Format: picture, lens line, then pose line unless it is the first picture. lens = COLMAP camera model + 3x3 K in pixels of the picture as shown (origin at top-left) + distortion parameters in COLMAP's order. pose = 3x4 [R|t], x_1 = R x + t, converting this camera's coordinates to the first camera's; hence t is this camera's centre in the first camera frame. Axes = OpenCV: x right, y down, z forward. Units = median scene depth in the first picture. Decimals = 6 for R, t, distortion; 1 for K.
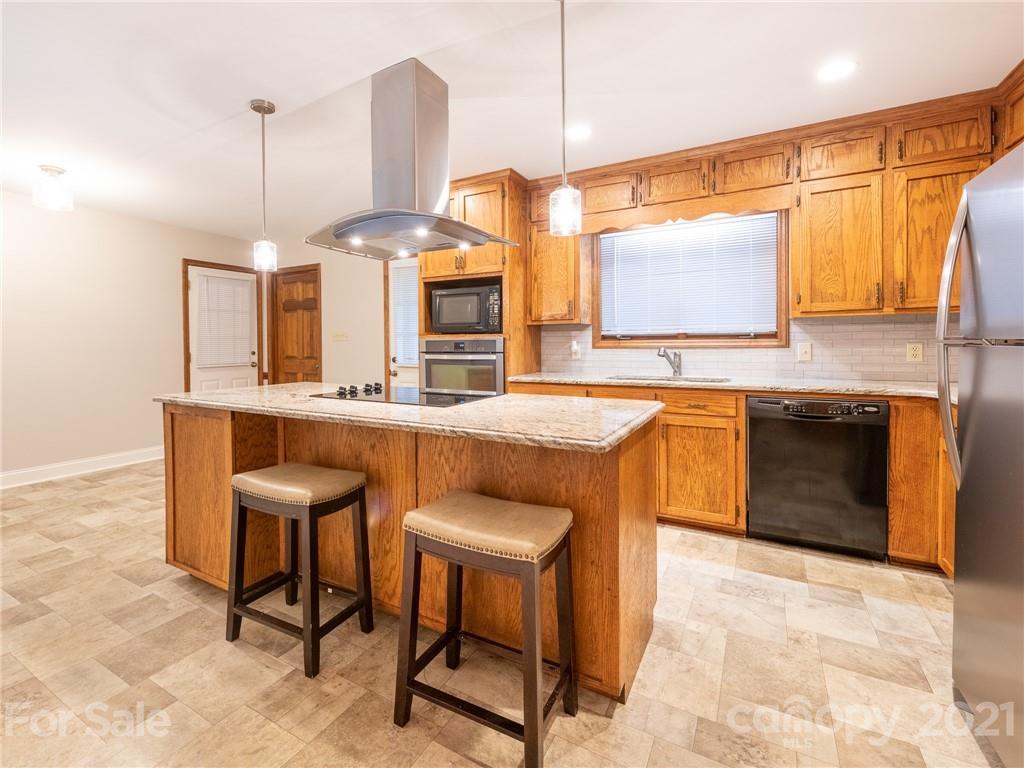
lens RADIAL K [[479.3, 0, 508.6], [0, 479.3, 354.8], [0, 0, 1]] dist [0.000711, 0.000675]
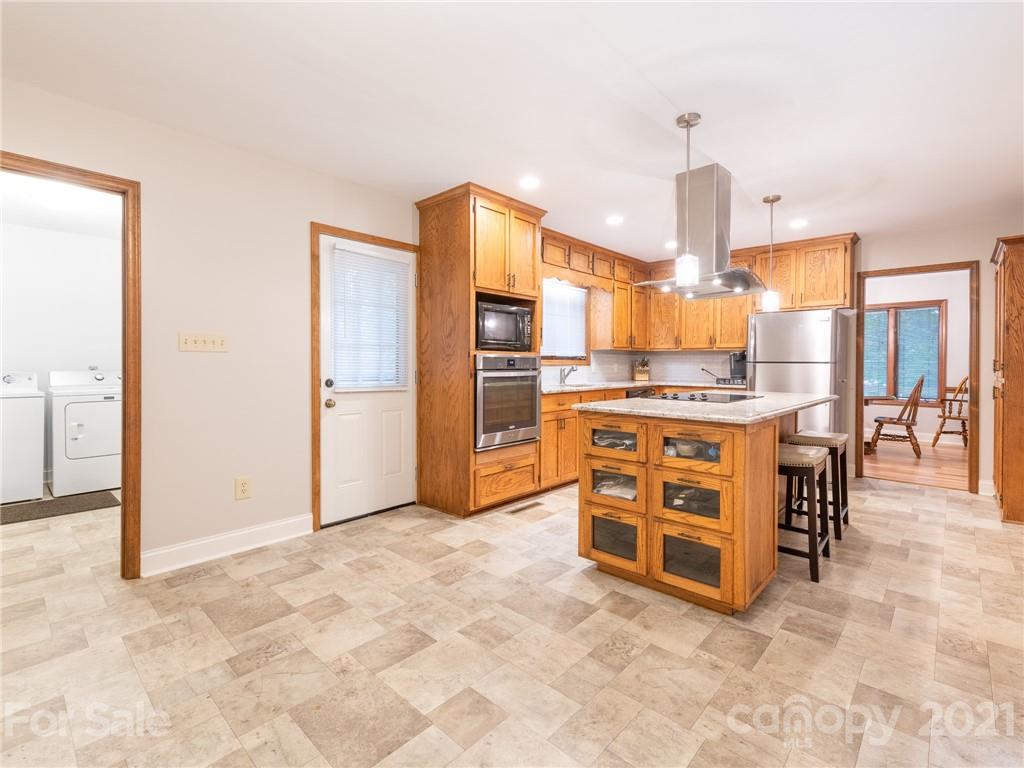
lens RADIAL K [[467.5, 0, 509.0], [0, 467.5, 368.1], [0, 0, 1]] dist [0.018337, -0.000348]
pose [[0.236527, -0.000202, 0.971625, -1.176529], [0.019093, 0.999808, -0.004440, -0.004154], [-0.971437, 0.019601, 0.236485, 0.863437]]
